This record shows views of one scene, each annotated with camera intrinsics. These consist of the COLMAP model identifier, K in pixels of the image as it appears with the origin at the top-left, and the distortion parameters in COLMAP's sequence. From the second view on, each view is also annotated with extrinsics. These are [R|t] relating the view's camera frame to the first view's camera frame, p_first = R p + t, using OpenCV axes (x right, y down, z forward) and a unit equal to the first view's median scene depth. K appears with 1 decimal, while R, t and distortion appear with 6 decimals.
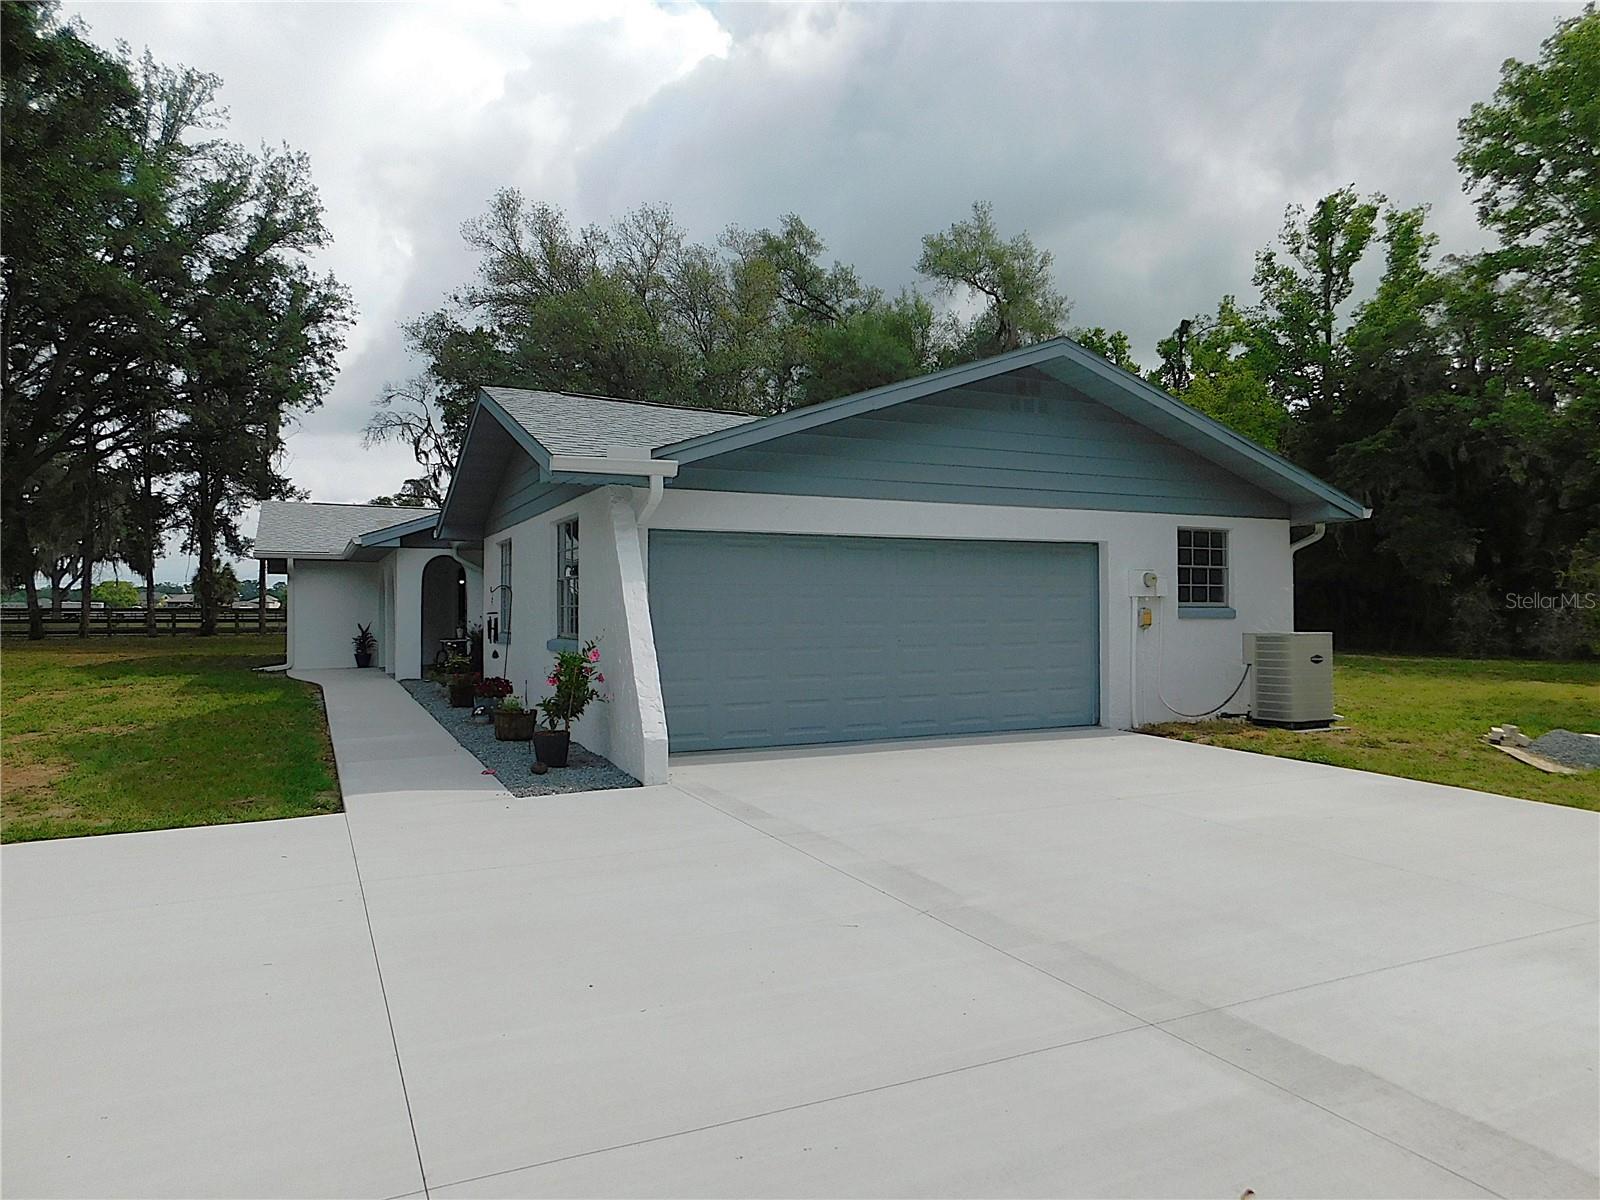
lens RADIAL K [[1078.0, 0, 799.6], [0, 1078.0, 573.7], [0, 0, 1]] dist [-0.067907, 0.043329]
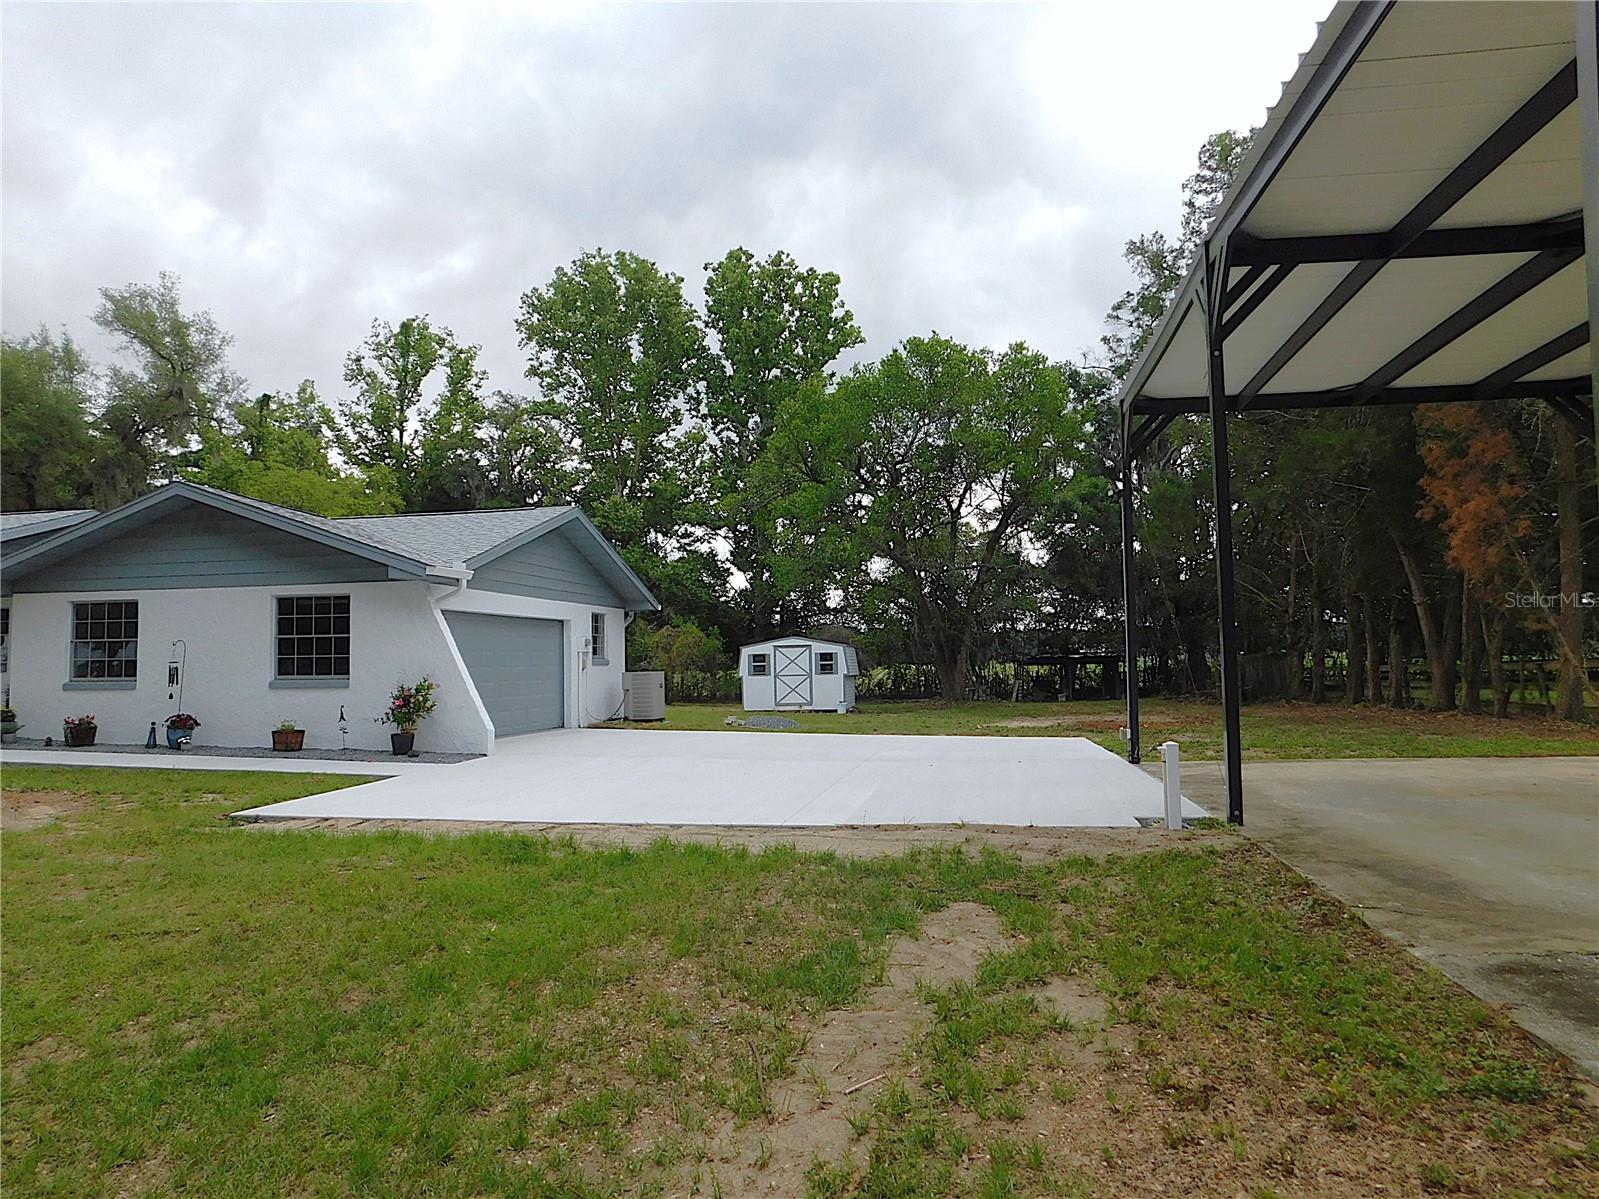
lens RADIAL K [[1084.1, 0, 785.9], [0, 1084.1, 600.8], [0, 0, 1]] dist [-0.046659, 0.060571]
pose [[0.601200, 0.043260, 0.797927, -0.204627], [-0.022597, 0.999055, -0.037139, -0.001070], [-0.798779, 0.004297, 0.601609, -0.079619]]
